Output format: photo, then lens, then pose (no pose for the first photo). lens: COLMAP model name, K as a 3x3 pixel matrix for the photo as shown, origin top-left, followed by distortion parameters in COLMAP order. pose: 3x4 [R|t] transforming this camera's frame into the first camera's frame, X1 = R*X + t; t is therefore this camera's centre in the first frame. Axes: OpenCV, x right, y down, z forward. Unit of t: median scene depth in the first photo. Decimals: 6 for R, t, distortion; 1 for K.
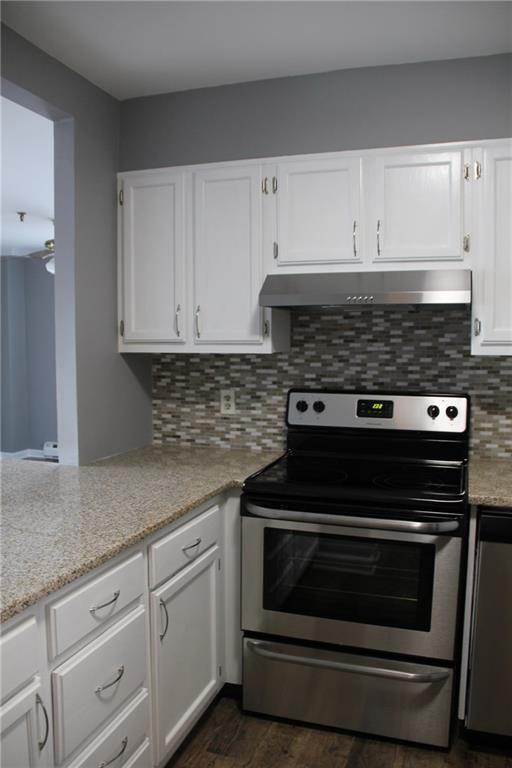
lens RADIAL K [[636.0, 0, 276.2], [0, 636.0, 392.8], [0, 0, 1]] dist [-0.170178, 0.113913]
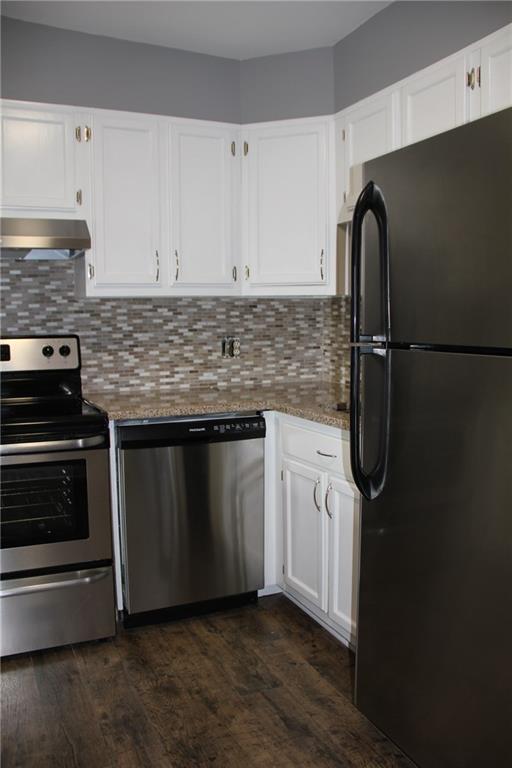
lens RADIAL K [[636.0, 0, 260.0], [0, 636.0, 397.5], [0, 0, 1]] dist [-0.170178, 0.113913]
pose [[0.724032, -0.093858, 0.683351, -0.220151], [0.060568, 0.995523, 0.072562, 0.049611], [-0.687102, -0.011148, 0.726475, -0.036886]]
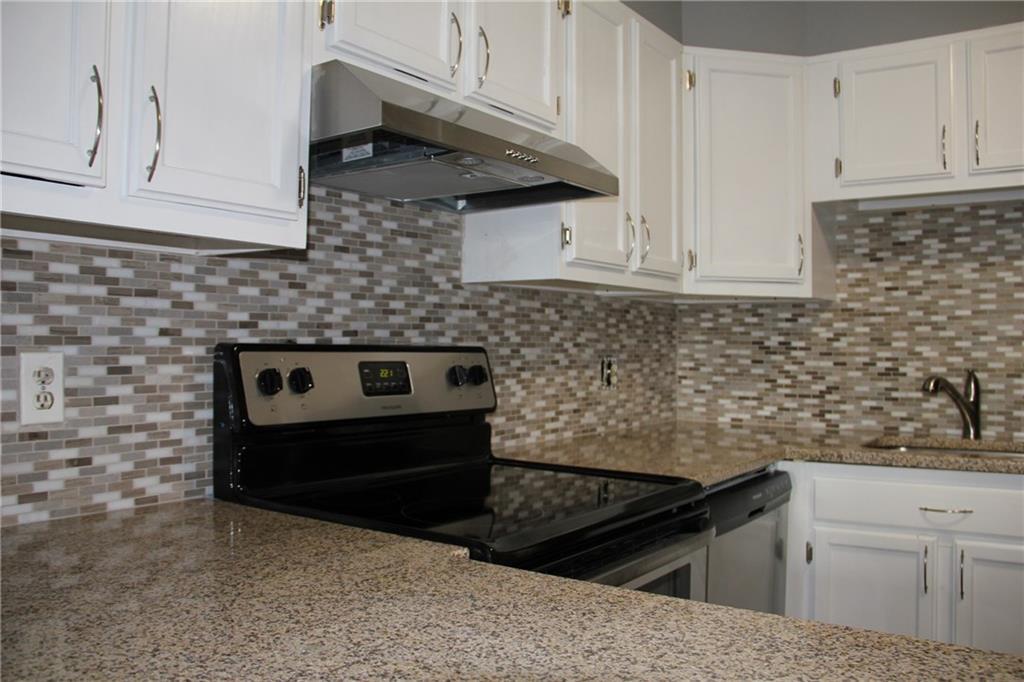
lens RADIAL K [[848.0, 0, 519.3], [0, 848.0, 343.9], [0, 0, 1]] dist [-0.170178, 0.113913]
pose [[0.298606, 0.001590, 0.954375, -0.461240], [0.067244, 0.997478, -0.022701, 0.019814], [-0.952005, 0.070954, 0.297746, 0.674768]]
